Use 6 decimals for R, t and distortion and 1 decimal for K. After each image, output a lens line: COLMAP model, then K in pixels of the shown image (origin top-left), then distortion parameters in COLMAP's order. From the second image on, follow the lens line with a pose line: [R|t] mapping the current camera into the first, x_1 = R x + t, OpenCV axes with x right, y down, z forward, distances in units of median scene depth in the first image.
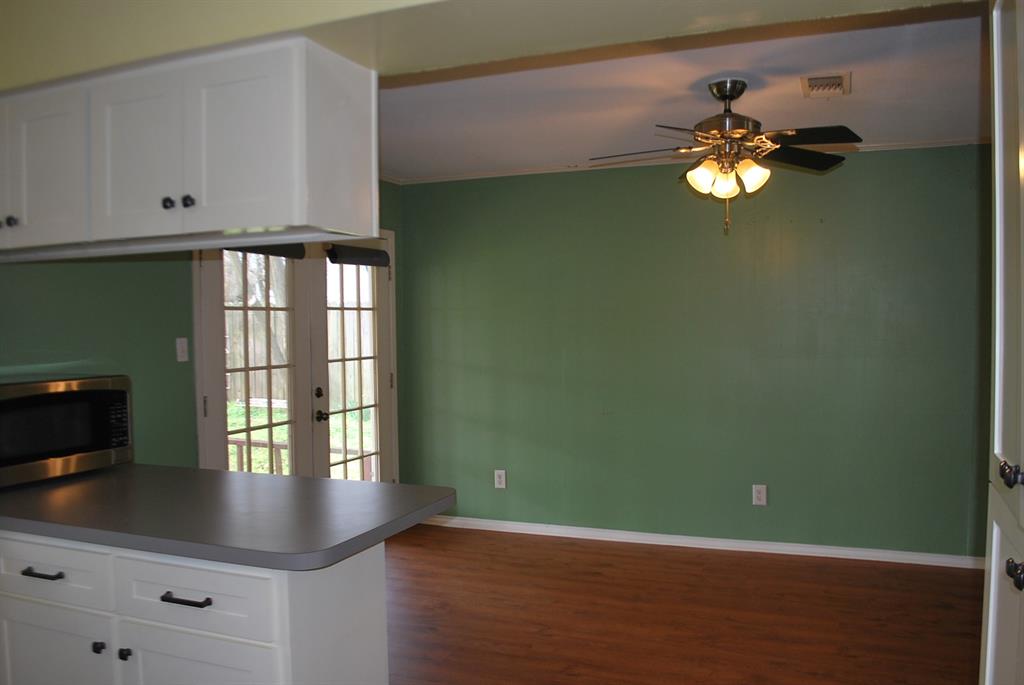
lens RADIAL K [[819.6, 0, 523.2], [0, 819.6, 366.6], [0, 0, 1]] dist [-0.078735, 0.003561]
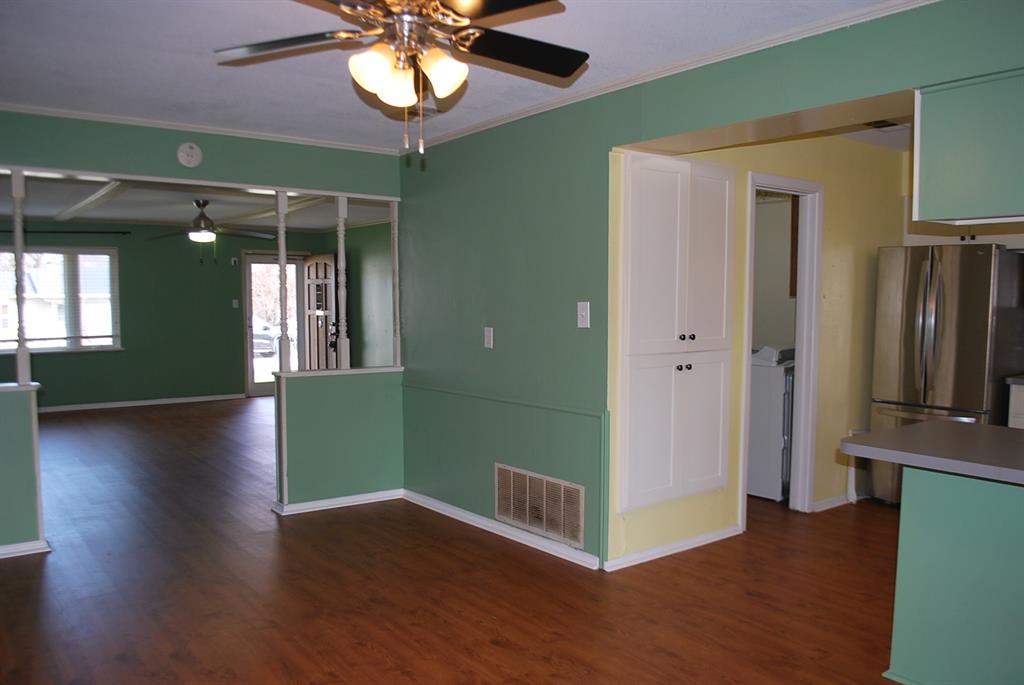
lens RADIAL K [[808.8, 0, 523.1], [0, 808.8, 365.3], [0, 0, 1]] dist [-0.080640, 0.006033]
pose [[-0.860872, -0.032280, 0.507797, -0.142625], [0.033506, 0.992223, 0.119877, -0.049594], [-0.507718, 0.120213, -0.853095, 1.167219]]
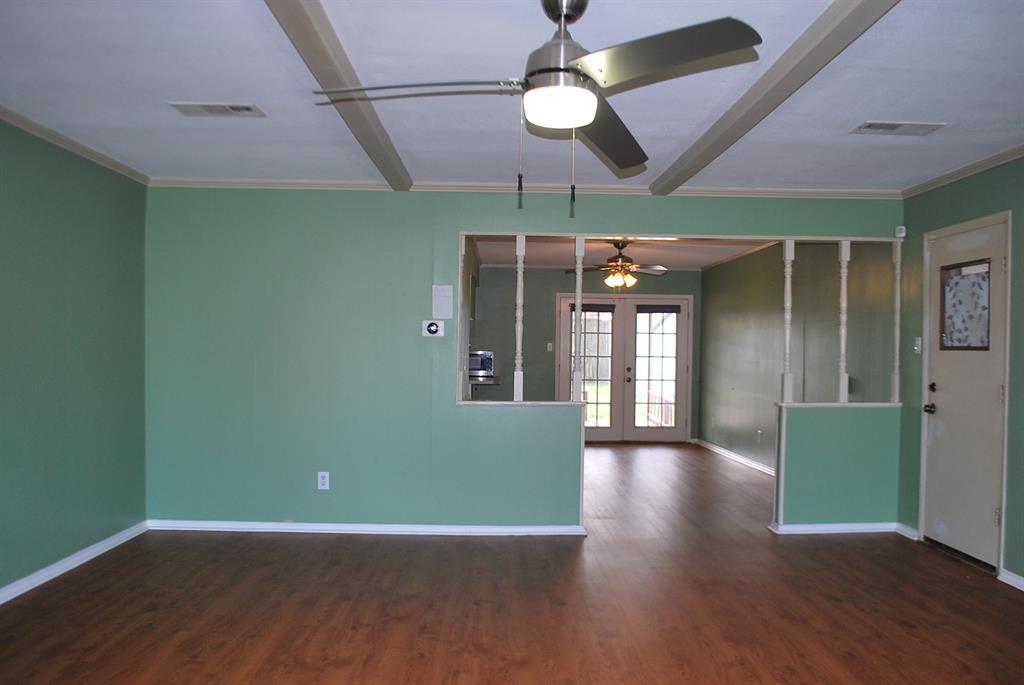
lens RADIAL K [[808.8, 0, 523.1], [0, 808.8, 365.3], [0, 0, 1]] dist [-0.080640, 0.006033]
pose [[0.409460, 0.032467, -0.911750, 1.823408], [-0.067750, 0.997689, 0.005101, 0.029953], [0.909809, 0.059682, 0.410713, -0.221913]]
